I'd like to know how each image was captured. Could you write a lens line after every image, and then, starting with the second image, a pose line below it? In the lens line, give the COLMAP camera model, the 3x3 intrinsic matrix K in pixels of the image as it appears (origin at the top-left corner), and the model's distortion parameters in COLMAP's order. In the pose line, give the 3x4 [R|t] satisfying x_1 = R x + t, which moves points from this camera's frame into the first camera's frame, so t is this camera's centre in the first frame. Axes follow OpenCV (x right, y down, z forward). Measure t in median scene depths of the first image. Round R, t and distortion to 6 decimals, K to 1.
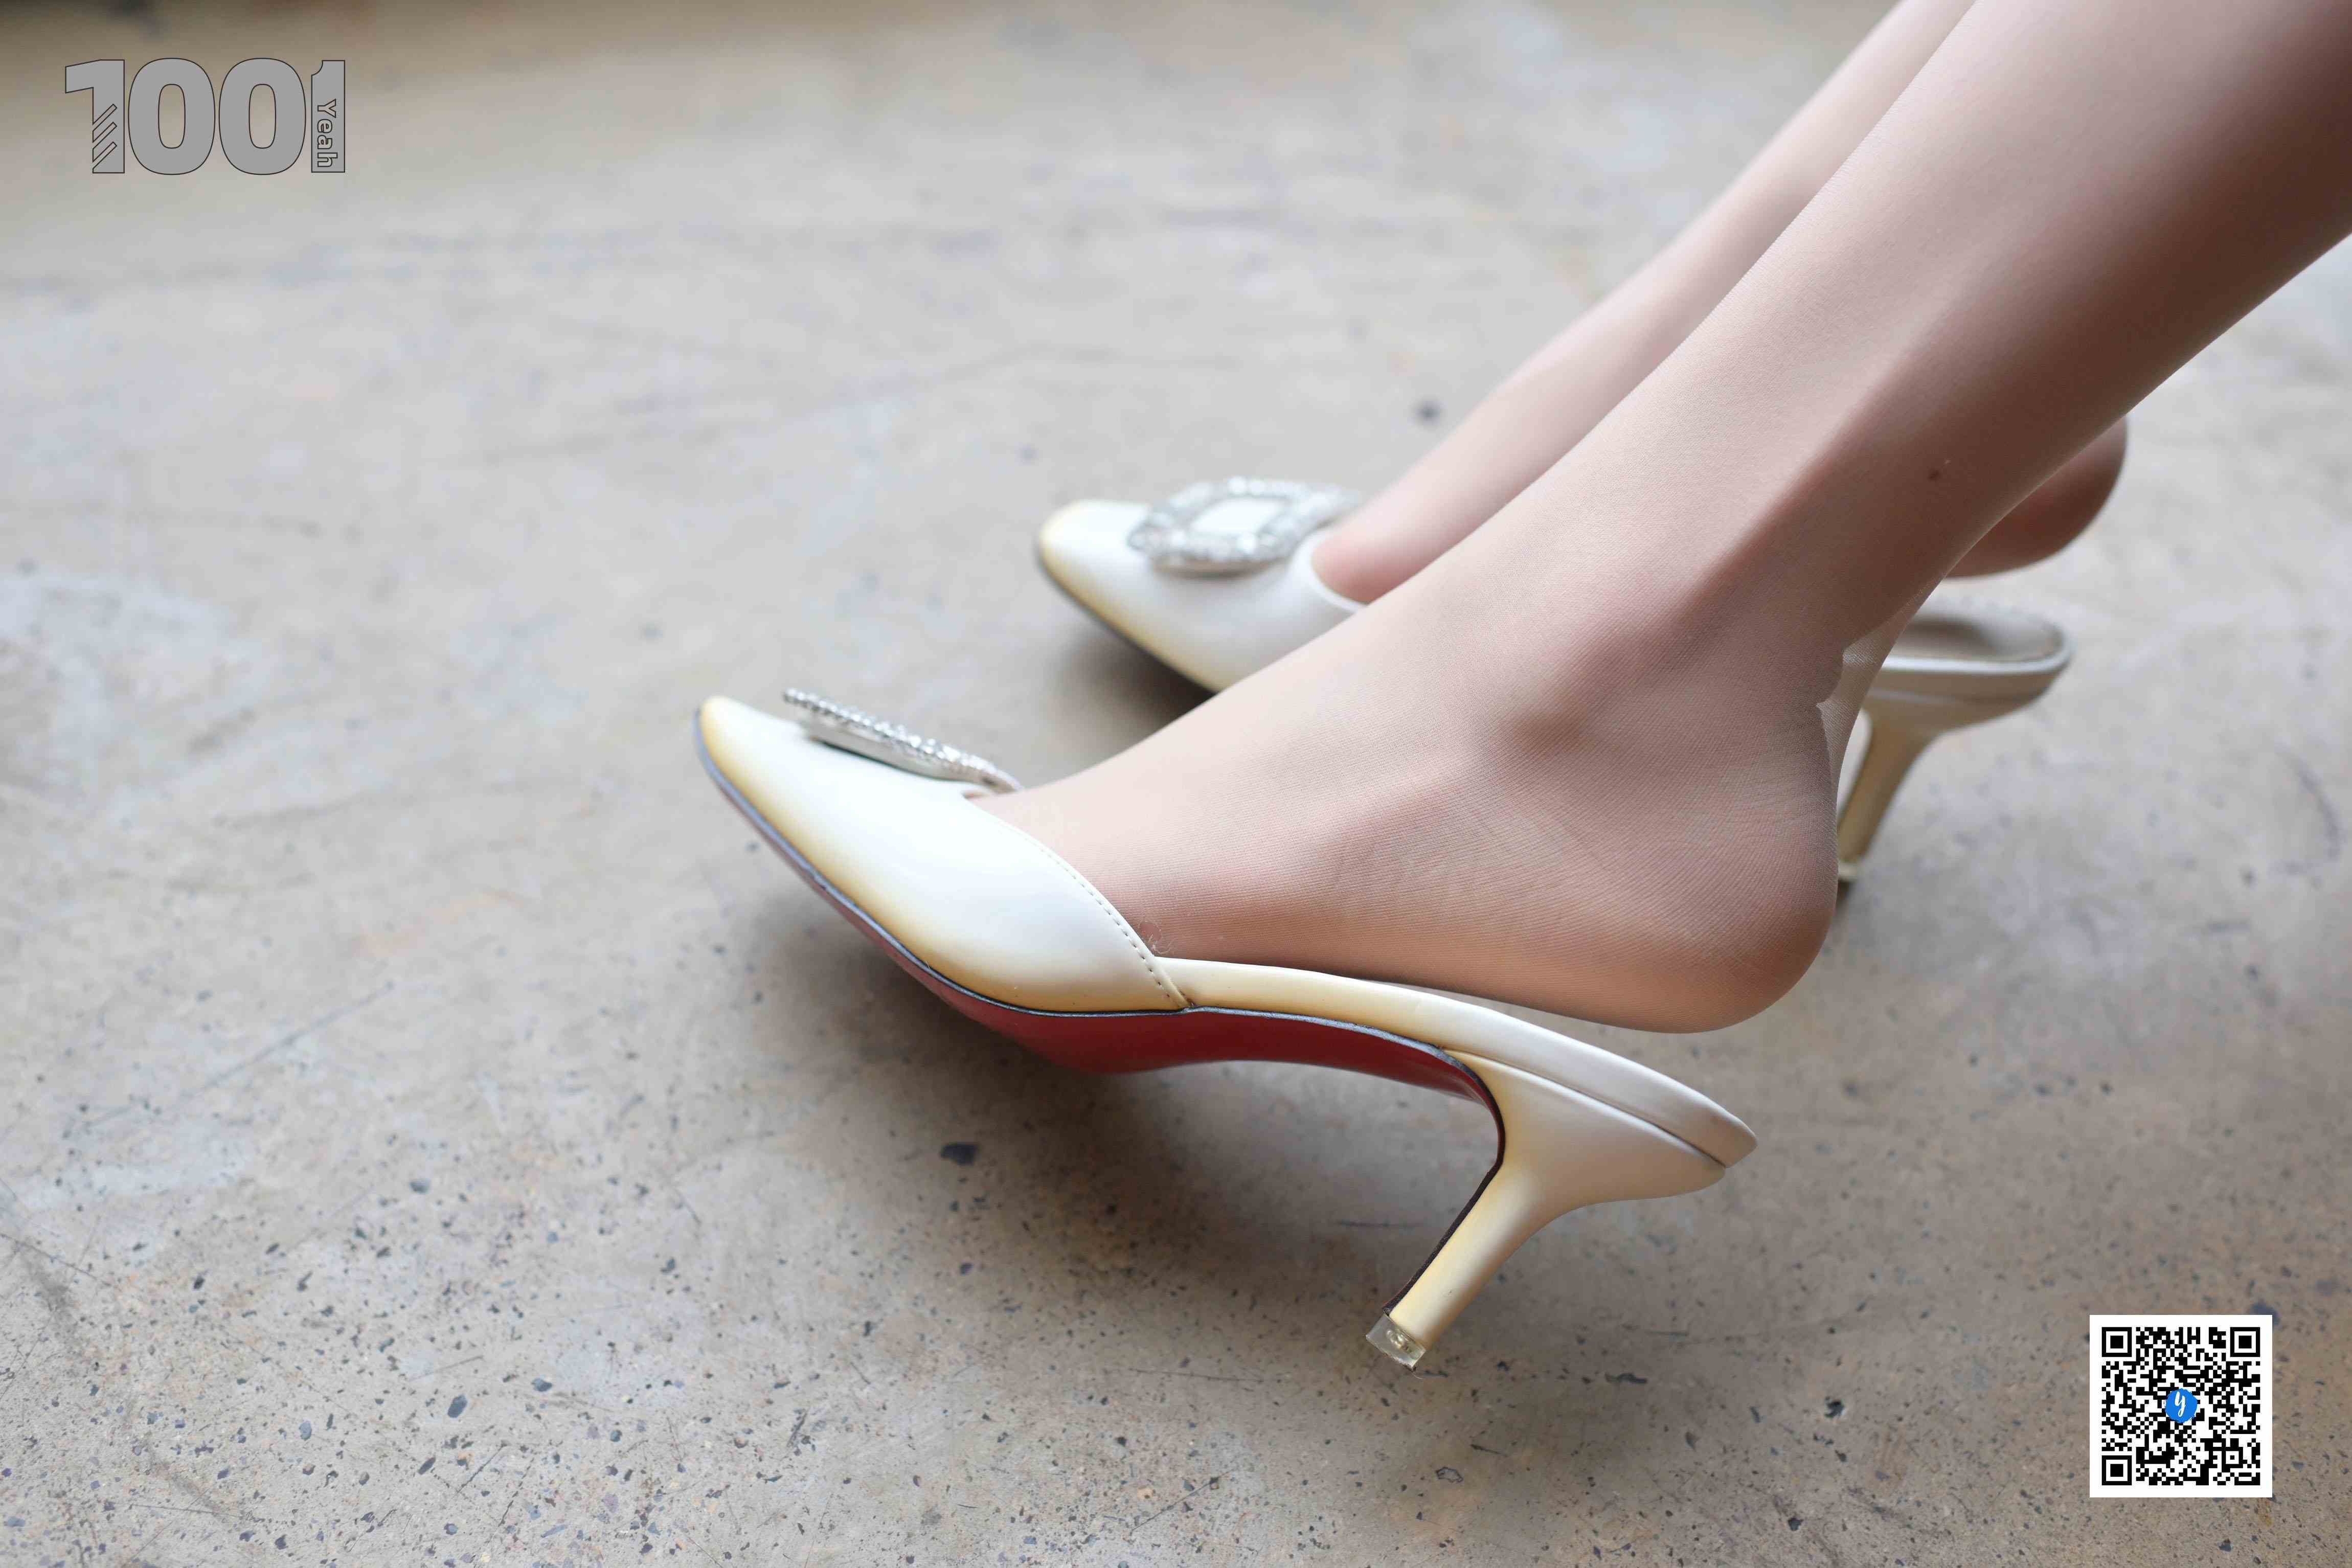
lens RADIAL K [[2358.5, 0, 1170.0], [0, 2358.5, 799.1], [0, 0, 1]] dist [0.004600, 0.000000]
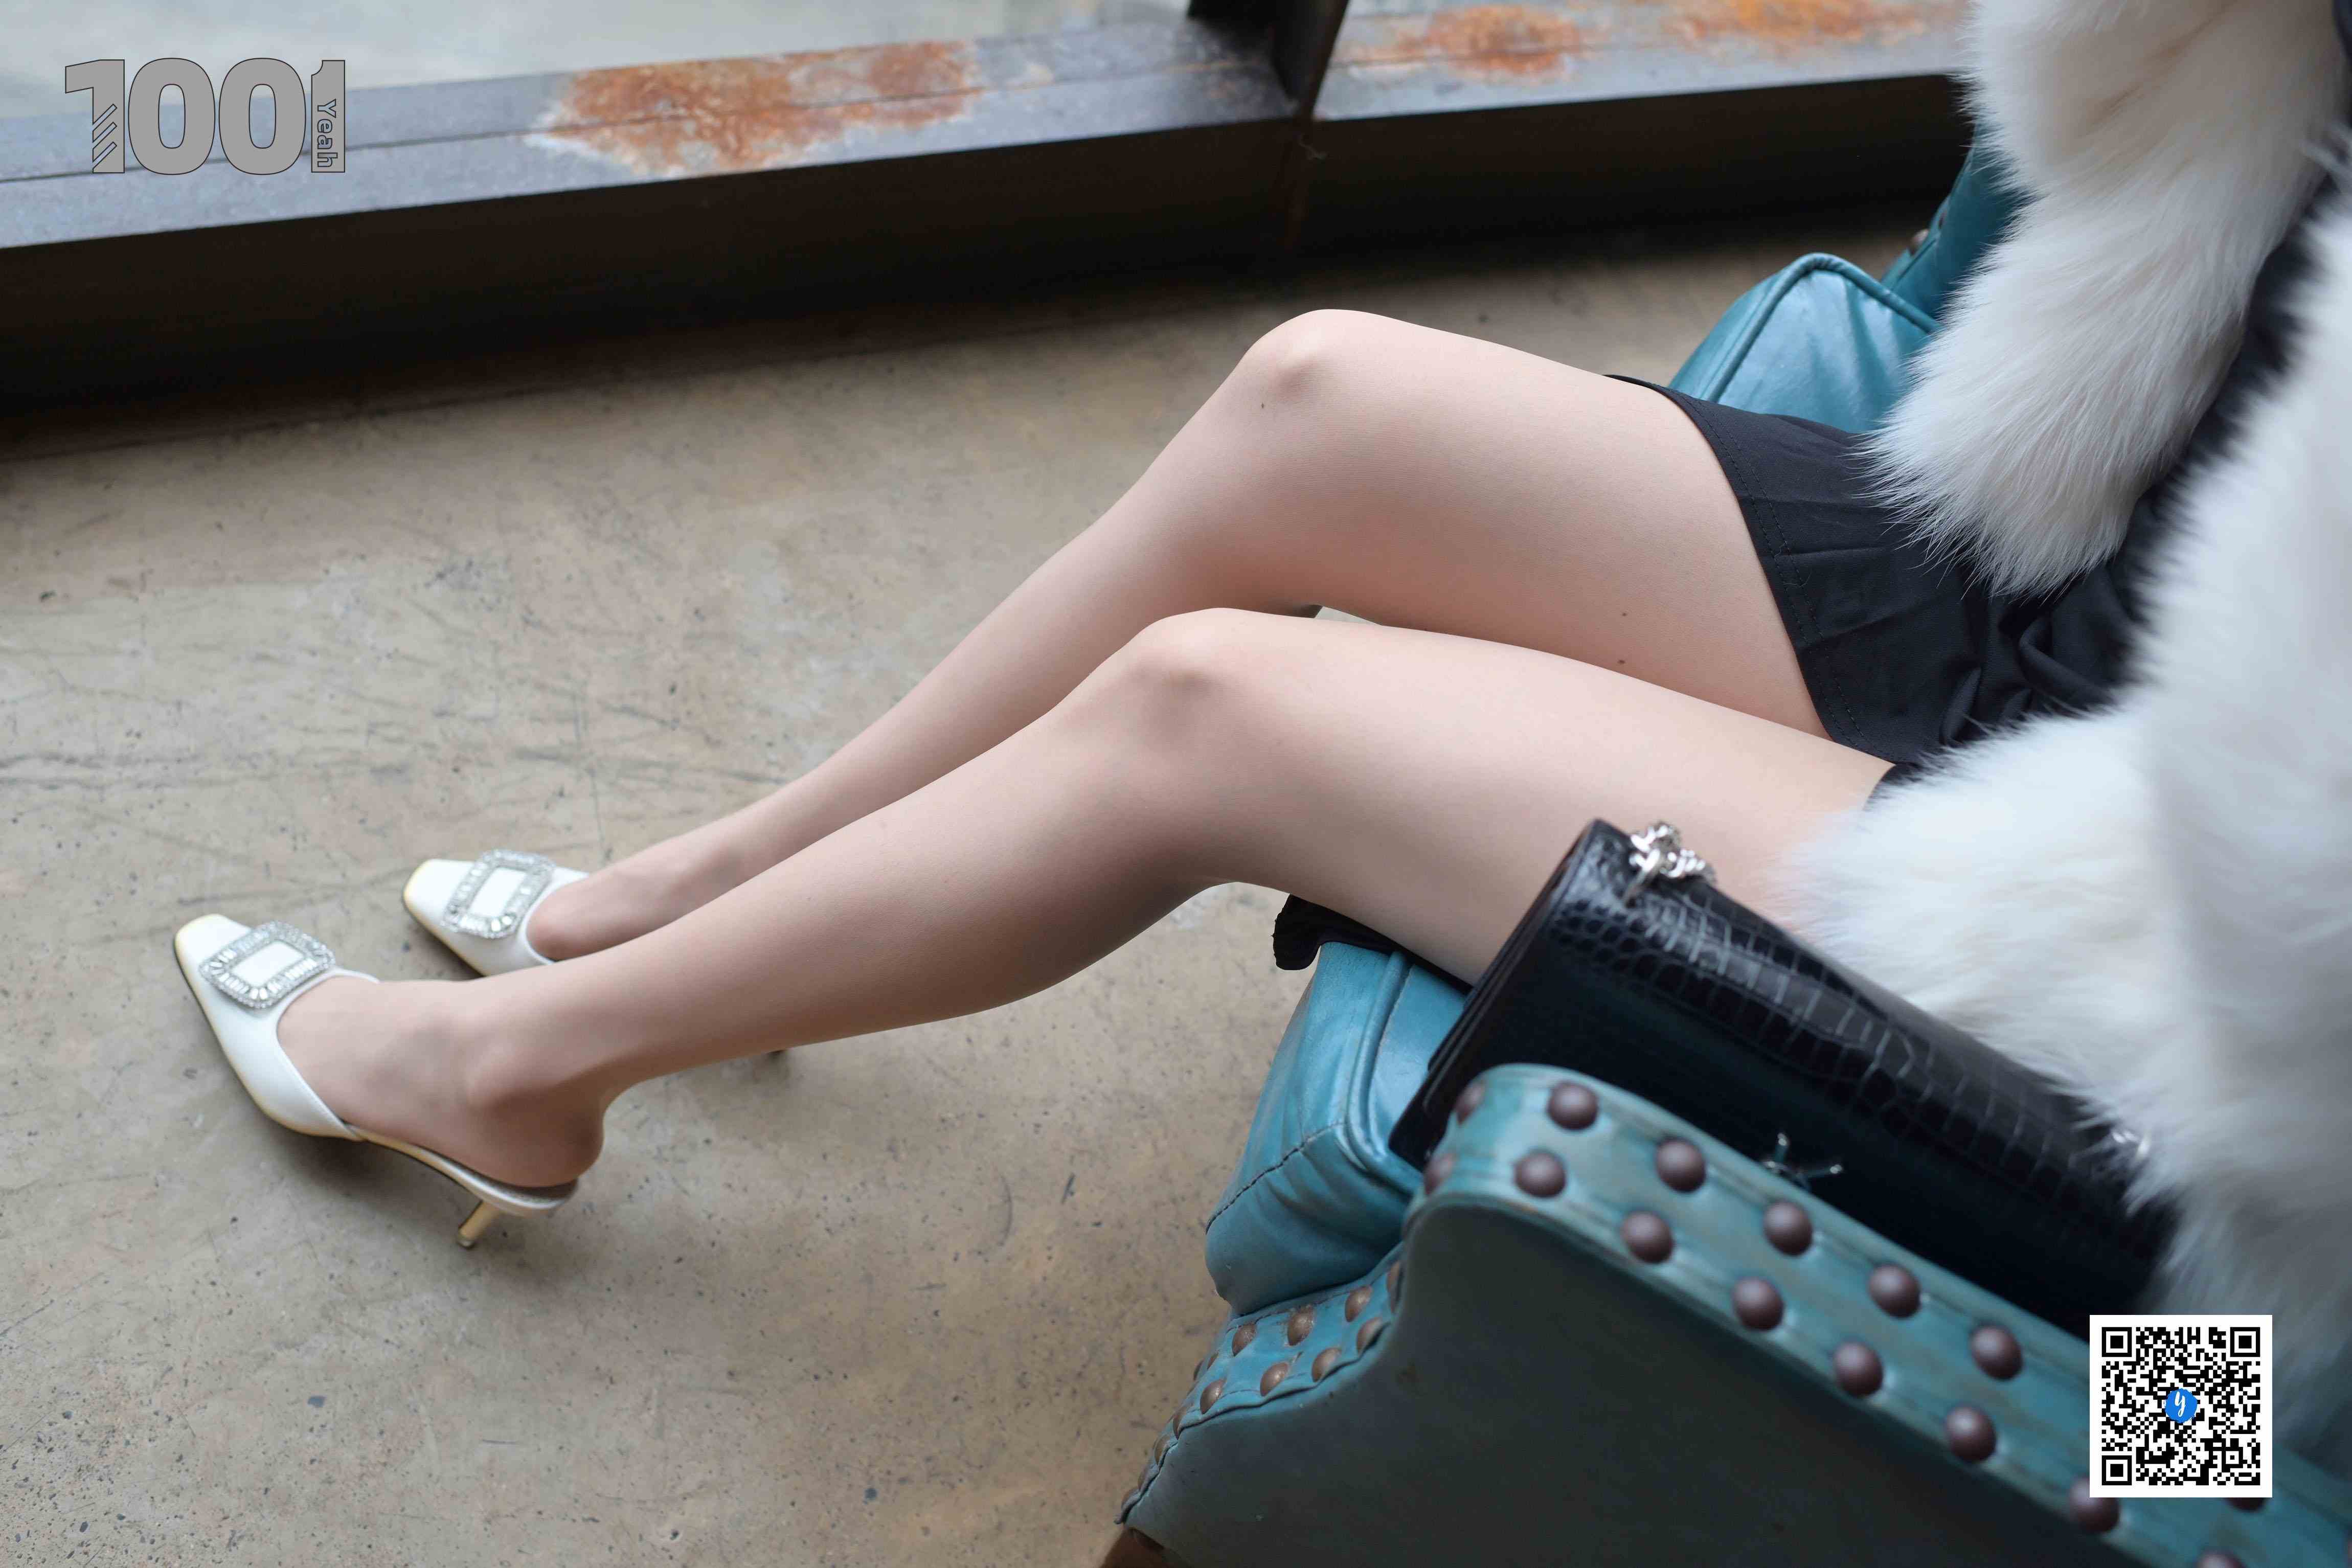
lens RADIAL K [[2358.5, 0, 1179.8], [0, 2358.5, 767.3], [0, 0, 1]] dist [0.004600, 0.000000]
pose [[0.986398, 0.076167, 0.145660, 0.355729], [-0.108882, 0.966632, 0.231878, -1.066385], [-0.123138, -0.244584, 0.961777, -1.151513]]
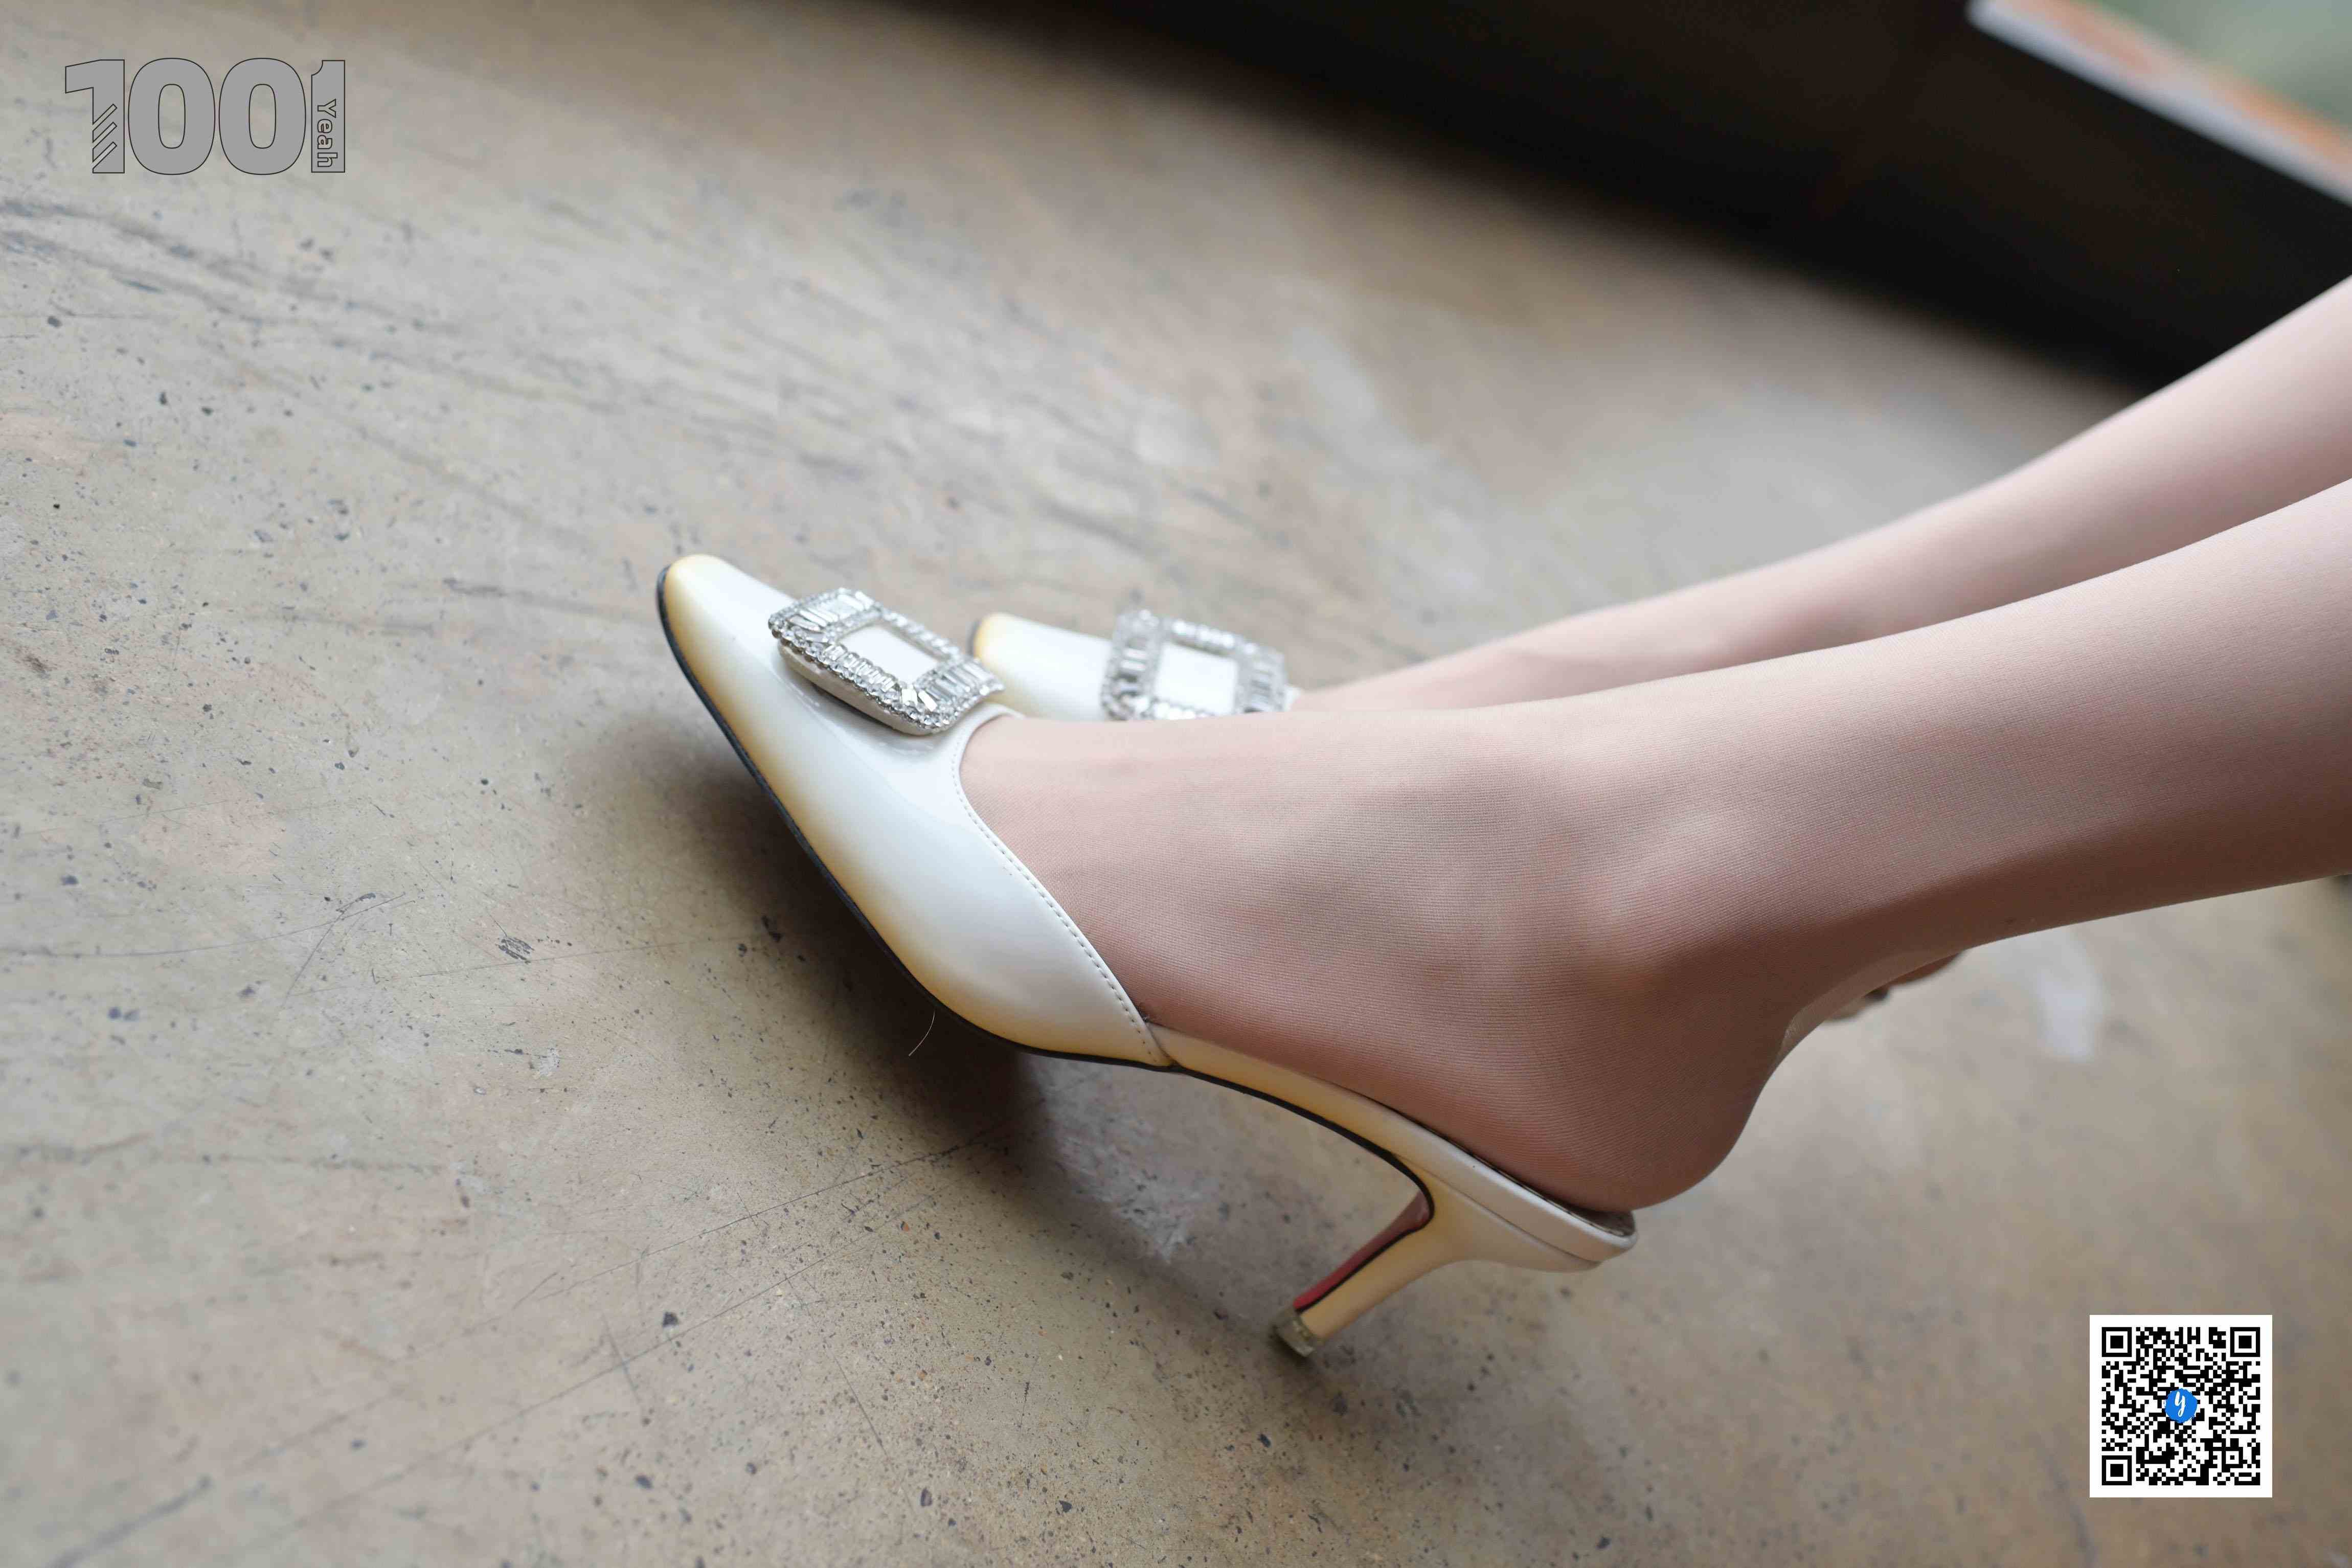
lens RADIAL K [[2358.5, 0, 1157.0], [0, 2358.5, 800.8], [0, 0, 1]] dist [0.004600, 0.000000]
pose [[0.872956, 0.264592, 0.409803, -0.448501], [-0.265367, 0.962510, -0.056170, -0.159160], [-0.409302, -0.059714, 0.910443, 0.277304]]
